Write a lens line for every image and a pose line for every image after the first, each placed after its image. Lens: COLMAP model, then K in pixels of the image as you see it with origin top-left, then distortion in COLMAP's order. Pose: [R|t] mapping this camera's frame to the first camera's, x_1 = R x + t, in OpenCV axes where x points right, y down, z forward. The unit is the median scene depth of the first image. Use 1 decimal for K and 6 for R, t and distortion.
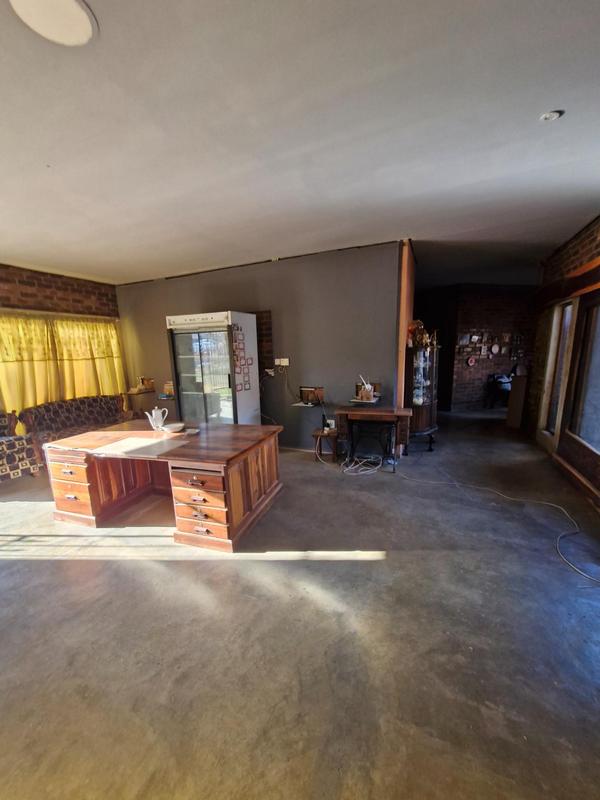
lens RADIAL K [[313.8, 0, 298.8], [0, 313.8, 418.9], [0, 0, 1]] dist [-0.001738, 0.000780]
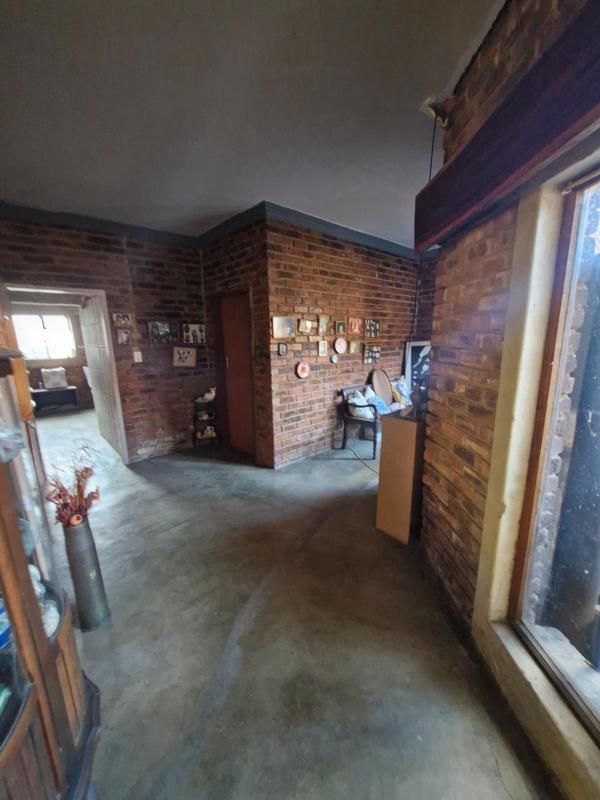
lens RADIAL K [[313.8, 0, 303.2], [0, 313.8, 400.3], [0, 0, 1]] dist [-0.001738, 0.000780]
pose [[0.906286, -0.070342, 0.416770, 0.326756], [0.080960, 0.996687, -0.007832, -0.127482], [-0.414838, 0.040839, 0.908978, 0.525646]]
